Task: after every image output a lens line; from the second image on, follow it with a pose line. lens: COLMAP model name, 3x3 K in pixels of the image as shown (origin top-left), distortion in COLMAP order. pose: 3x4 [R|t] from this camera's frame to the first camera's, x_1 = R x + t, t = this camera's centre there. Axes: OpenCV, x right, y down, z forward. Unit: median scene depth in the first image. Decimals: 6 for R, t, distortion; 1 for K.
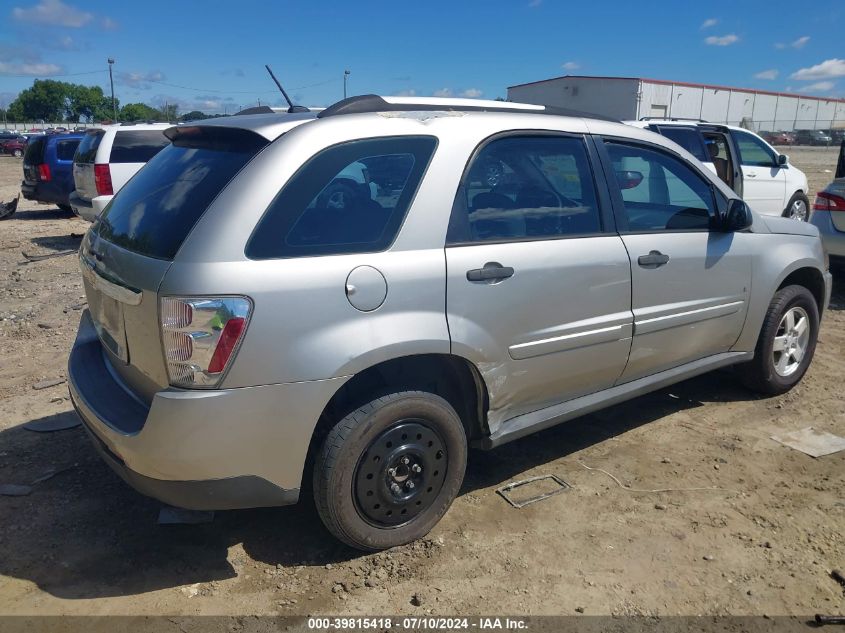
lens RADIAL K [[646.3, 0, 422.5], [0, 646.3, 316.5], [0, 0, 1]] dist [0.094942, -0.154864]
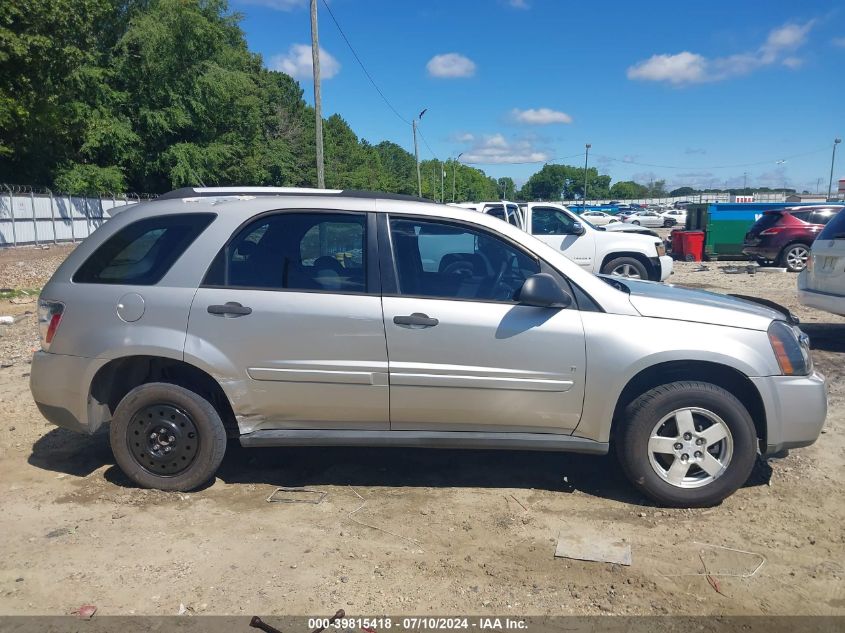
lens RADIAL K [[646.3, 0, 422.5], [0, 646.3, 316.5], [0, 0, 1]] dist [0.094942, -0.154864]
pose [[0.781722, 0.095433, -0.616282, 1.096475], [-0.161981, 0.985376, -0.052876, -0.039252], [0.602224, 0.141160, 0.785748, 0.137373]]
